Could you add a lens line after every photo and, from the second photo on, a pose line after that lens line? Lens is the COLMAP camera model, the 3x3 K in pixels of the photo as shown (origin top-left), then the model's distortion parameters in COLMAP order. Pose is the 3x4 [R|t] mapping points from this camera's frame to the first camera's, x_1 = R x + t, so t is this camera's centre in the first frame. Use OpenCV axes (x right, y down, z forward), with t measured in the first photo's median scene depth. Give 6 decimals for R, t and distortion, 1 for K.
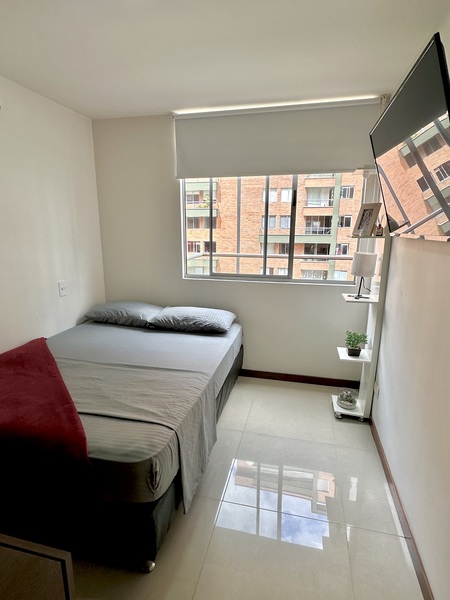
lens RADIAL K [[333.7, 0, 225.6], [0, 333.7, 300.7], [0, 0, 1]] dist [-0.005073, 0.000759]
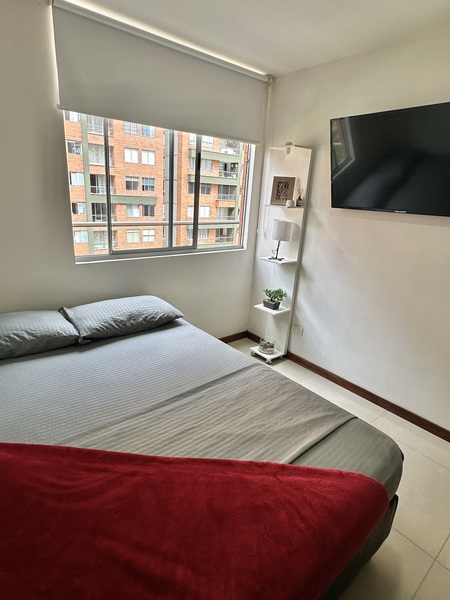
lens RADIAL K [[333.7, 0, 223.1], [0, 333.7, 301.7], [0, 0, 1]] dist [-0.005073, 0.000759]
pose [[0.594156, -0.221090, 0.773368, -0.613377], [0.120322, 0.975094, 0.186319, -0.100125], [-0.795300, -0.017650, 0.605959, 0.414171]]
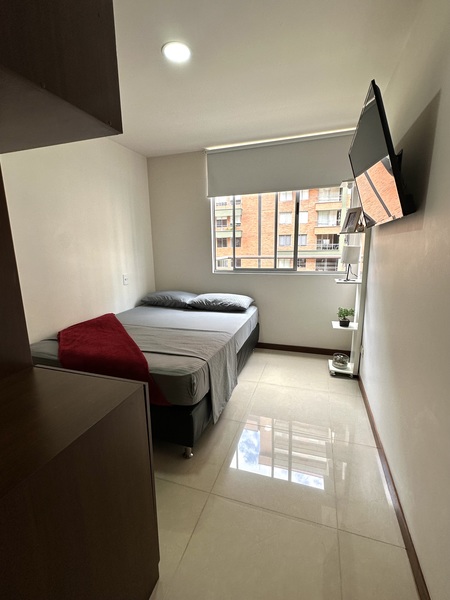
lens RADIAL K [[279.8, 0, 223.1], [0, 279.8, 300.2], [0, 0, 1]] dist [-0.001393, -0.000330]
pose [[0.995699, -0.004760, -0.092521, 0.017973], [0.002022, 0.999558, -0.029670, 0.091905], [0.092621, 0.029356, 0.995269, -0.116821]]
